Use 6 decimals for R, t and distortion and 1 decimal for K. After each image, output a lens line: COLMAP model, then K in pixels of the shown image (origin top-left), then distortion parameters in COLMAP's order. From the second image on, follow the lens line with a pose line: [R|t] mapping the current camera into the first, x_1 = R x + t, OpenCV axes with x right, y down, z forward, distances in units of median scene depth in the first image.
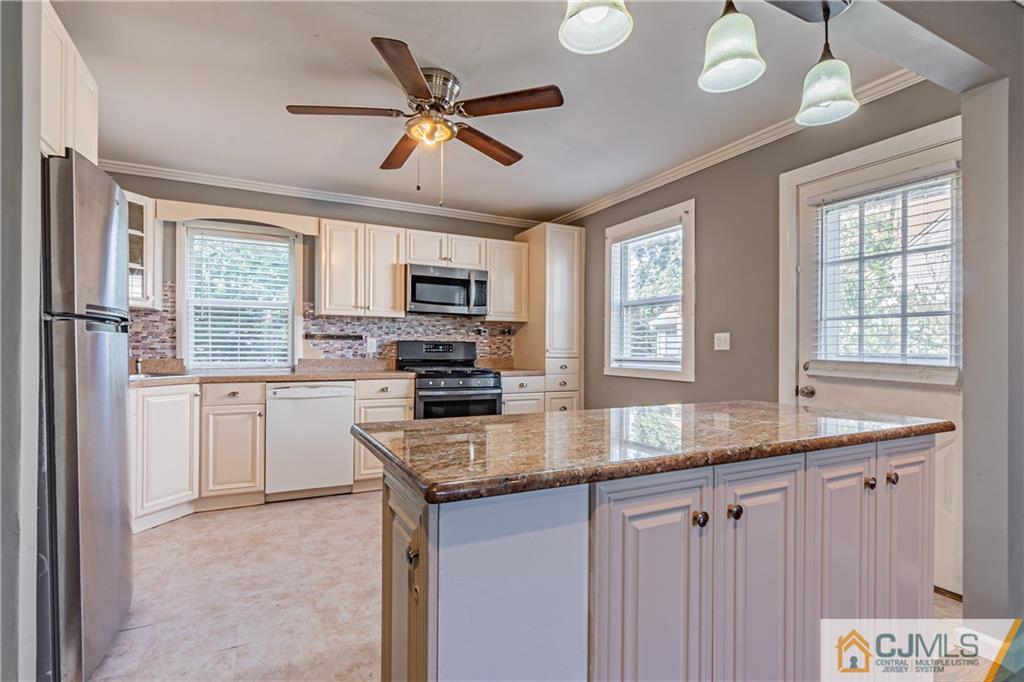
lens RADIAL K [[479.1, 0, 490.9], [0, 479.1, 350.6], [0, 0, 1]] dist [-0.001159, -0.000287]
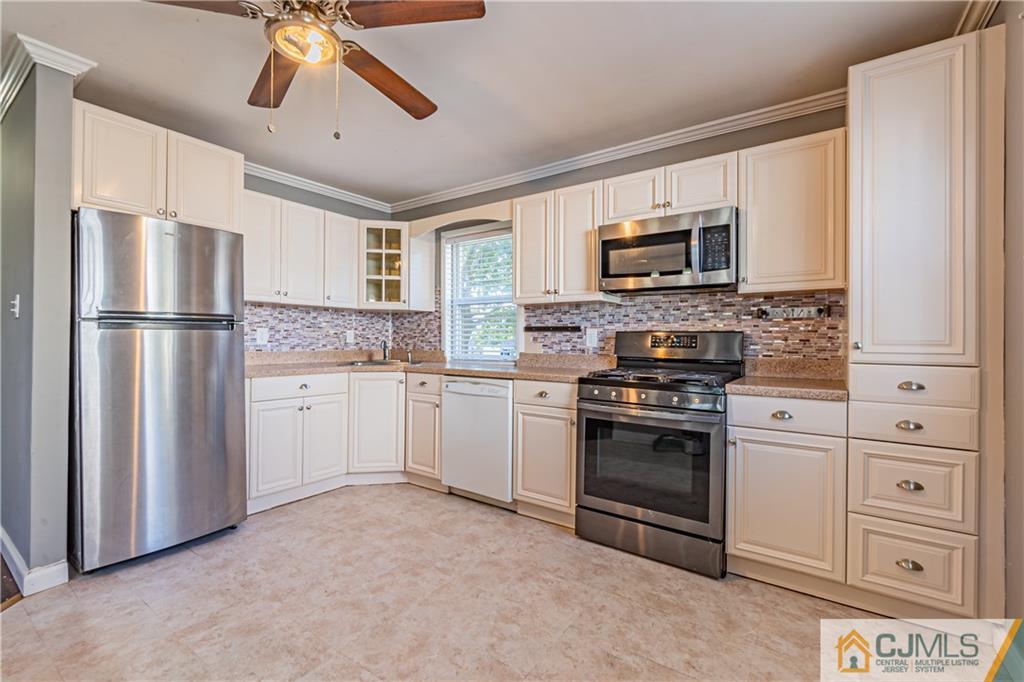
lens RADIAL K [[443.7, 0, 509.8], [0, 443.7, 339.3], [0, 0, 1]] dist [-0.001629, -0.000238]
pose [[0.478580, -0.004619, -0.878032, 0.364499], [-0.005830, 0.999947, -0.008438, -0.002103], [0.878024, 0.009157, 0.478528, 0.567551]]
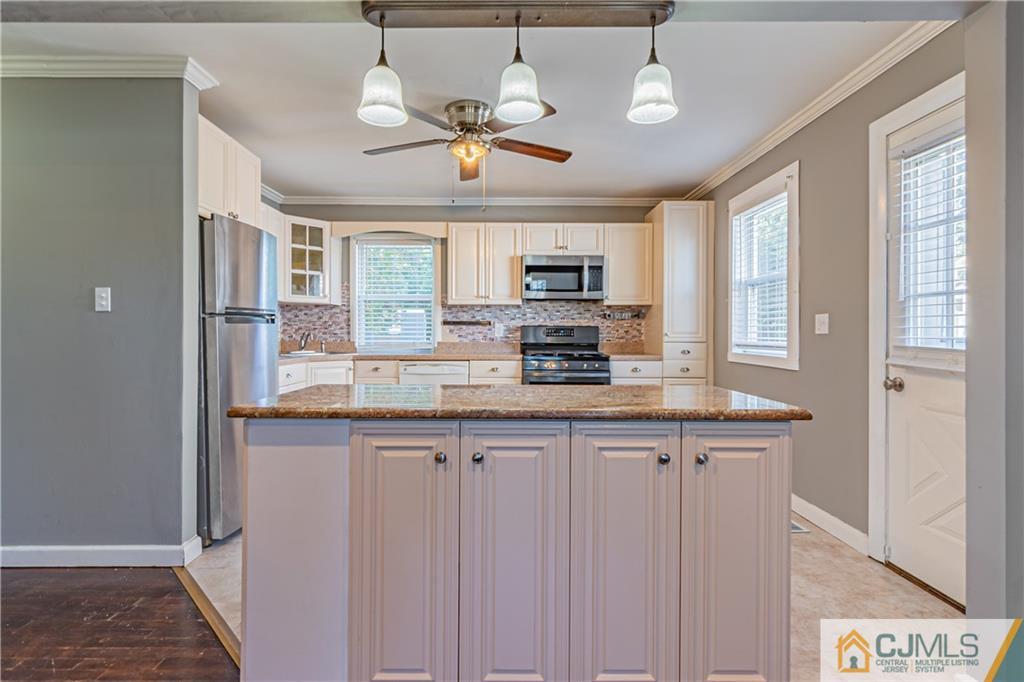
lens RADIAL K [[505.4, 0, 508.3], [0, 505.4, 335.4], [0, 0, 1]] dist [0.009594, -0.000118]
pose [[0.902411, -0.000740, -0.430875, 0.298812], [0.001585, 0.999997, 0.001602, -0.000589], [0.430873, -0.002128, 0.902410, -0.054631]]
